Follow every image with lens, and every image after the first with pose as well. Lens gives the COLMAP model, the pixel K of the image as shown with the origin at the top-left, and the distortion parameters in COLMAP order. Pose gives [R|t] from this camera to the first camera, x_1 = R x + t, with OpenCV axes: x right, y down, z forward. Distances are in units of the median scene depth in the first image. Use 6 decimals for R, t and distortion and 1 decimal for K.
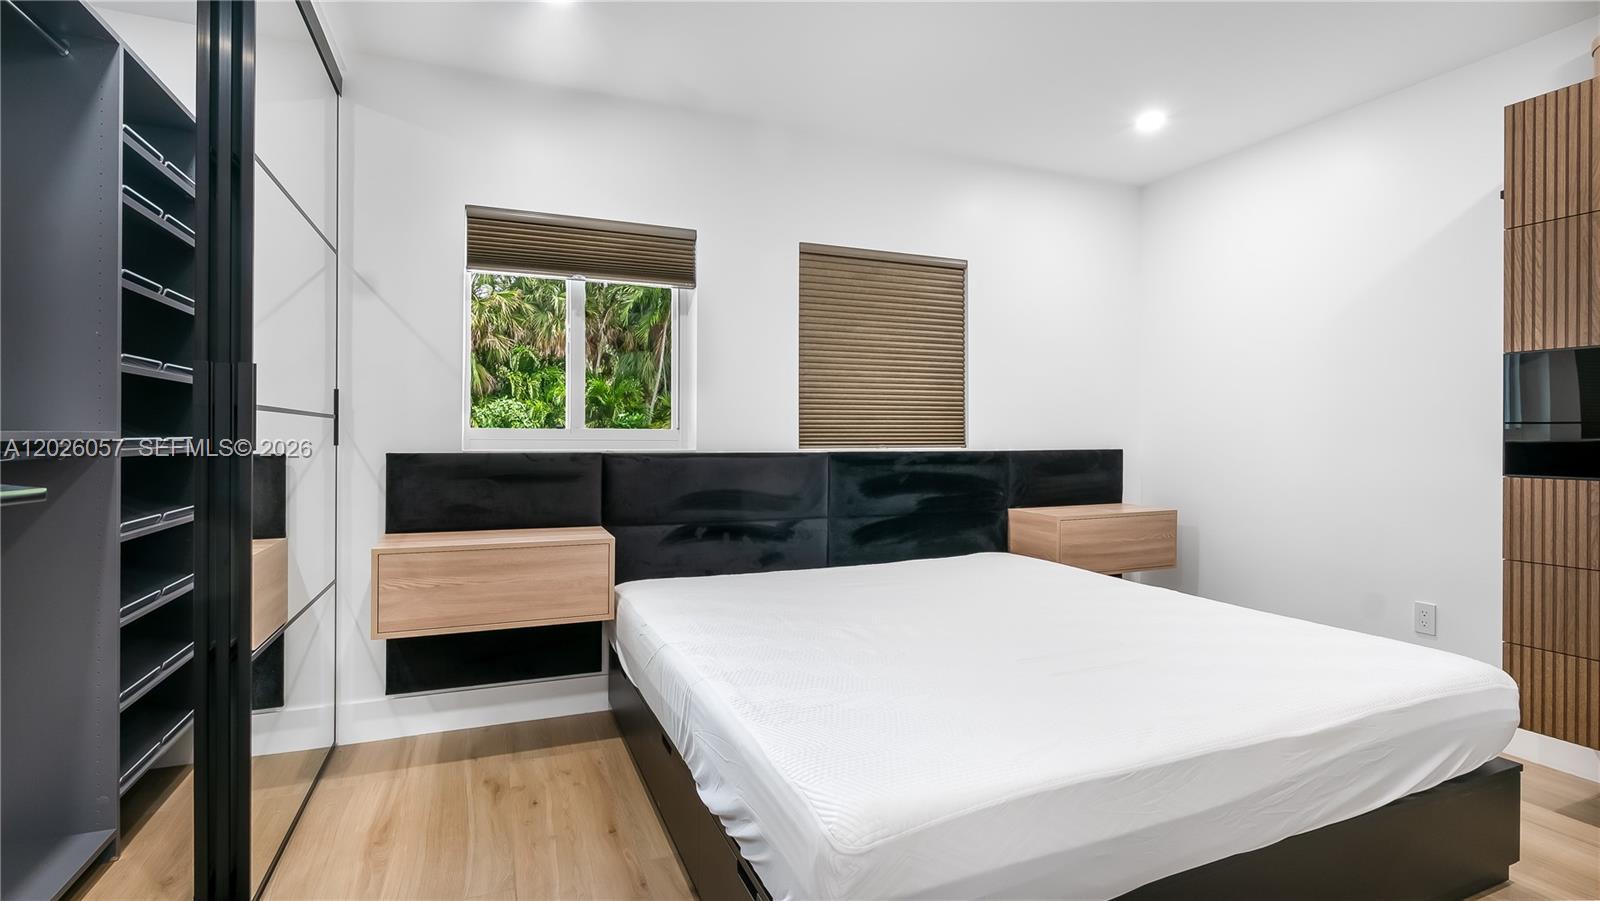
lens RADIAL K [[743.4, 0, 803.1], [0, 743.4, 440.3], [0, 0, 1]] dist [-0.005526, 0.001103]
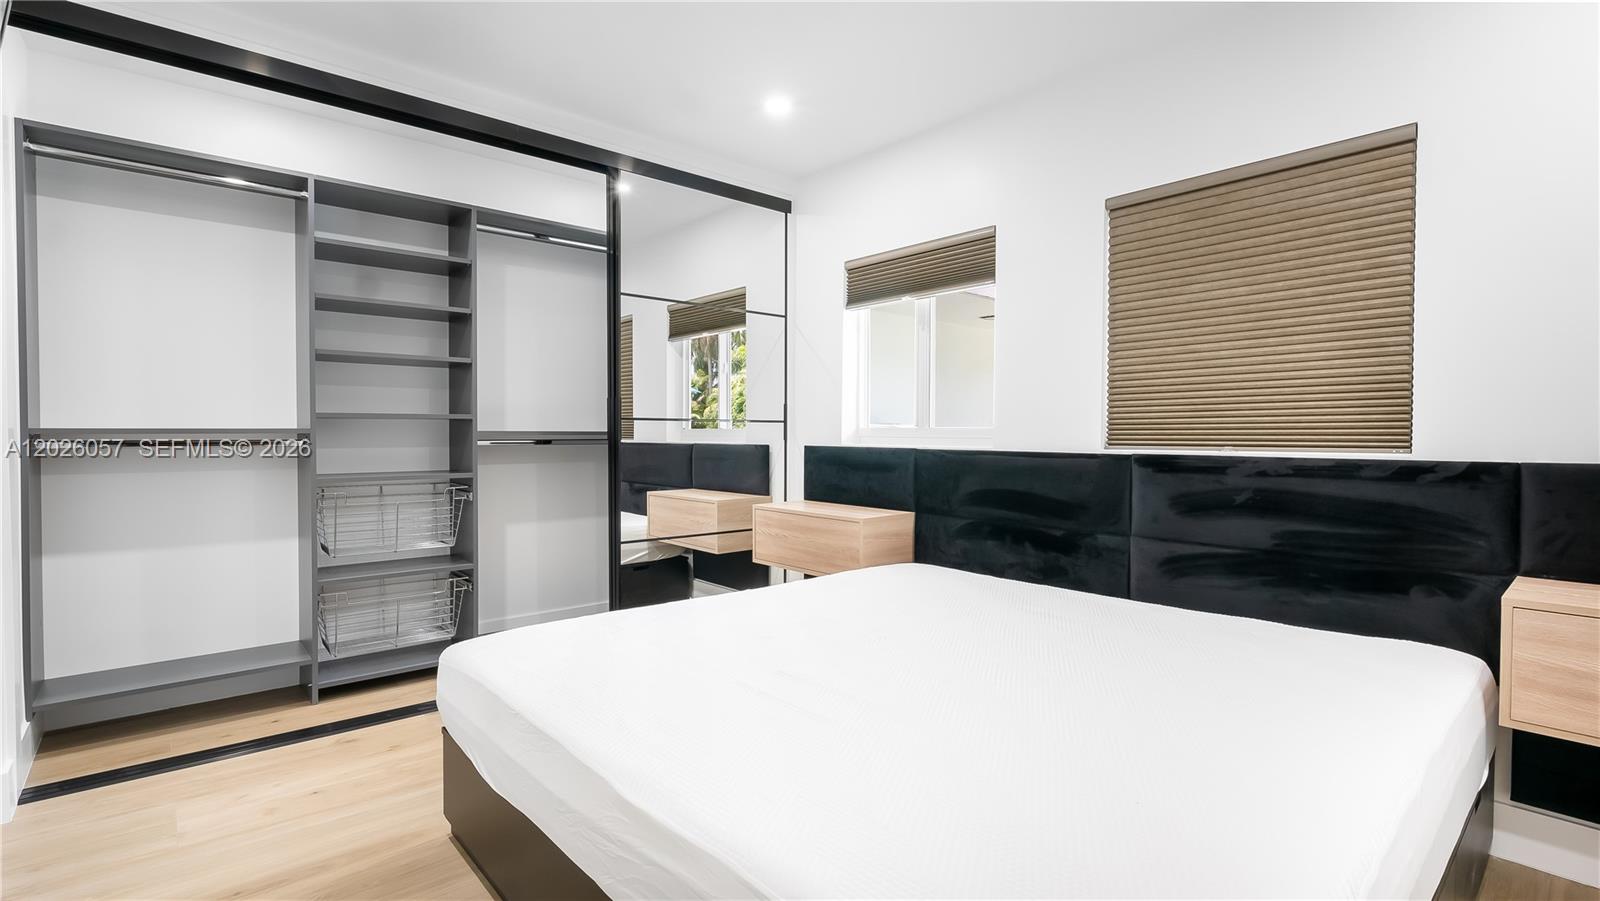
lens RADIAL K [[743.4, 0, 798.2], [0, 743.4, 450.9], [0, 0, 1]] dist [-0.005526, 0.001103]
pose [[0.318579, 0.020871, -0.947667, 0.771411], [-0.007231, 0.999782, 0.019588, -0.000714], [0.947869, 0.000613, 0.318660, 0.471793]]
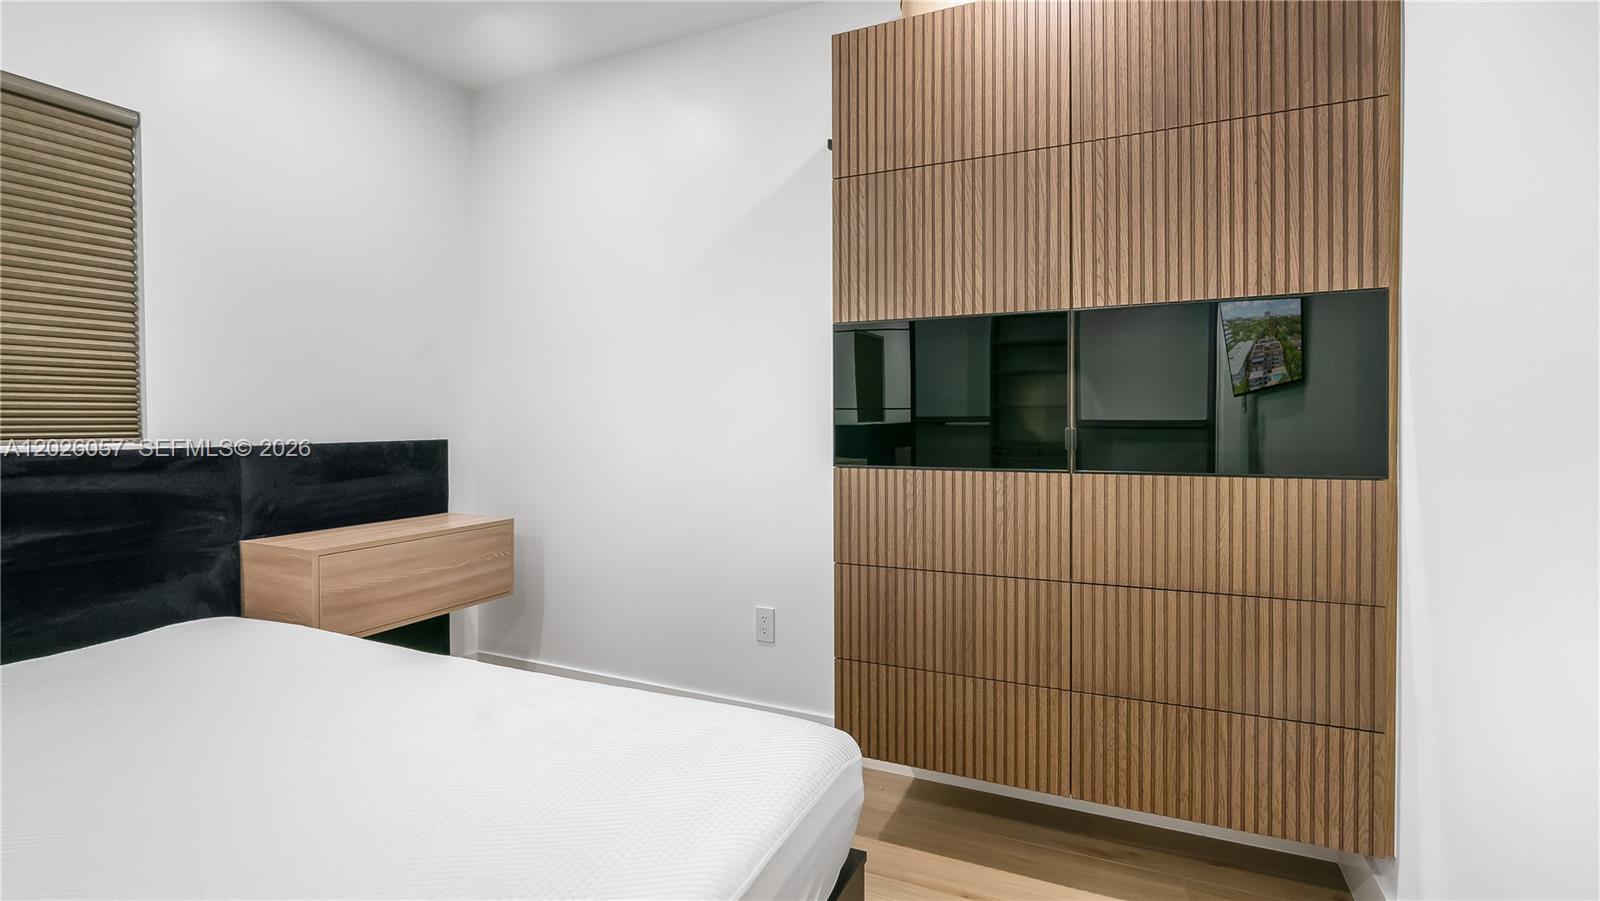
lens RADIAL K [[743.4, 0, 791.2], [0, 743.4, 430.4], [0, 0, 1]] dist [-0.005526, 0.001103]
pose [[0.742174, -0.011205, 0.670114, 0.262894], [0.007591, 0.999937, 0.008312, -0.000971], [-0.670164, -0.001082, 0.742212, 0.311536]]
